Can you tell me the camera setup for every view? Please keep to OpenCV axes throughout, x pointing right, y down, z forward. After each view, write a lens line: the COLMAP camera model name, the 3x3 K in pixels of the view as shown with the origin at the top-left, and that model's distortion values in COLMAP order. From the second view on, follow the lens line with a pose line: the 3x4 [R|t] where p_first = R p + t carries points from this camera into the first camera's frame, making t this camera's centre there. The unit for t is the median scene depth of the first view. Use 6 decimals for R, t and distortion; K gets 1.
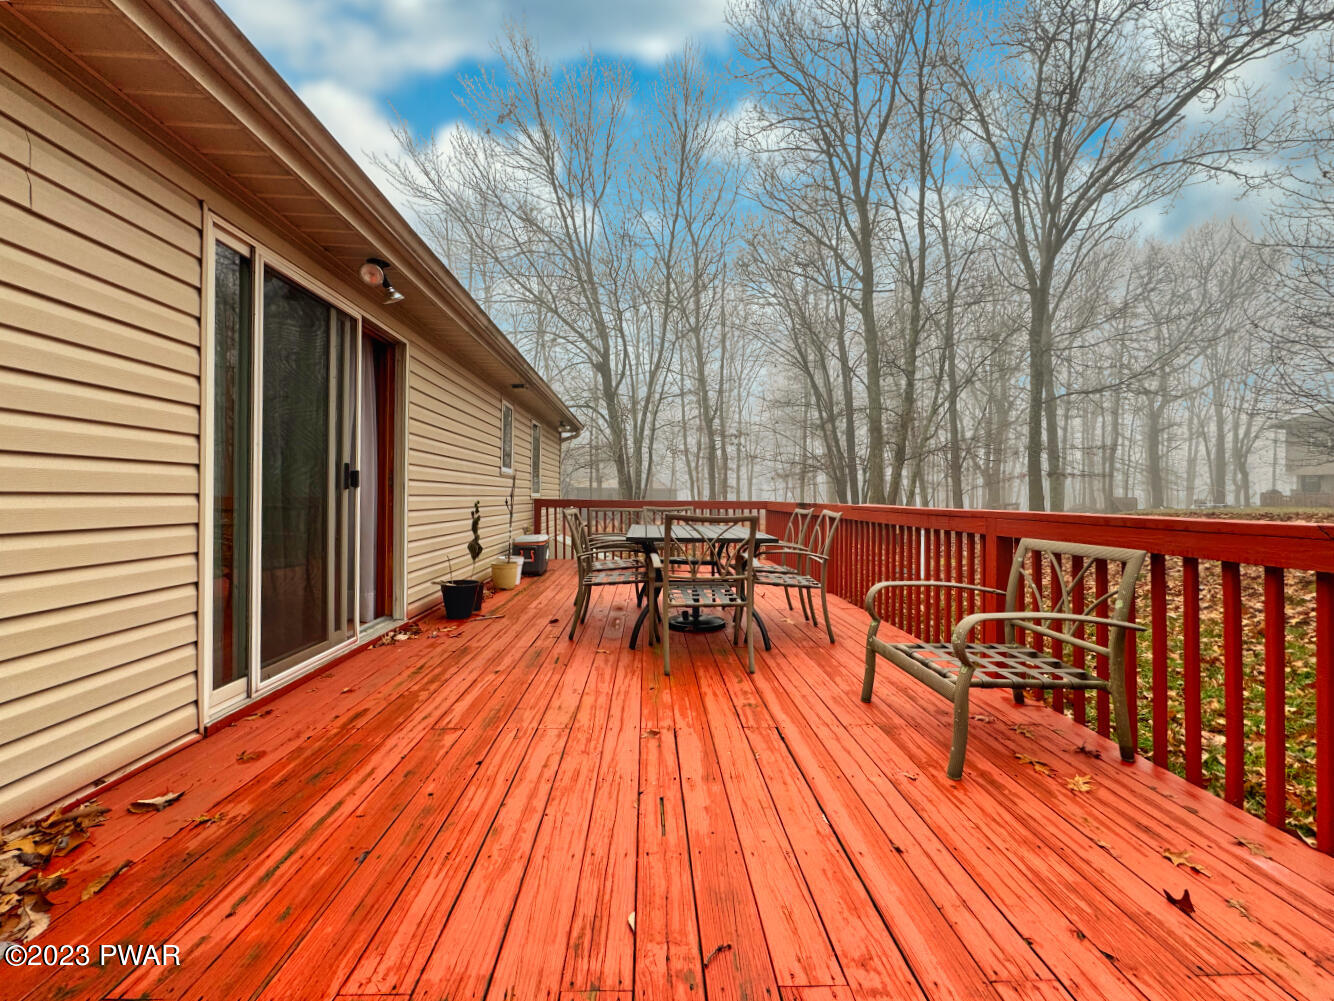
lens RADIAL K [[543.4, 0, 668.4], [0, 543.4, 495.4], [0, 0, 1]] dist [-0.001822, -0.000201]
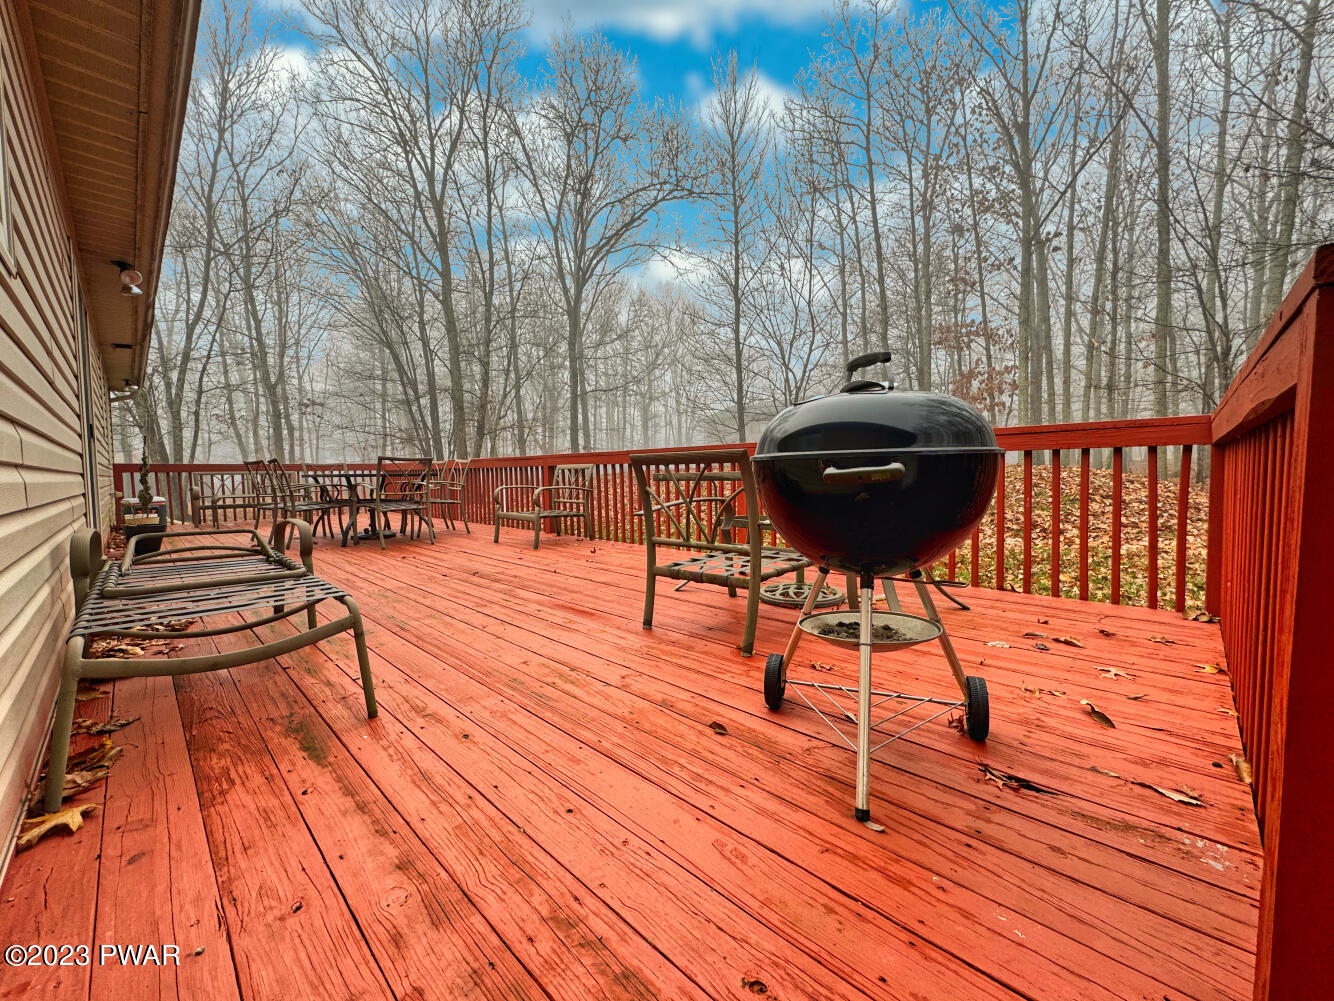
lens RADIAL K [[530.5, 0, 667.0], [0, 530.5, 500.5], [0, 0, 1]] dist [-0.003196, 0.000395]
pose [[0.727401, -0.059205, 0.683654, -0.085035], [0.021362, 0.997742, 0.063676, 0.015012], [-0.685880, -0.031713, 0.727024, -0.146414]]
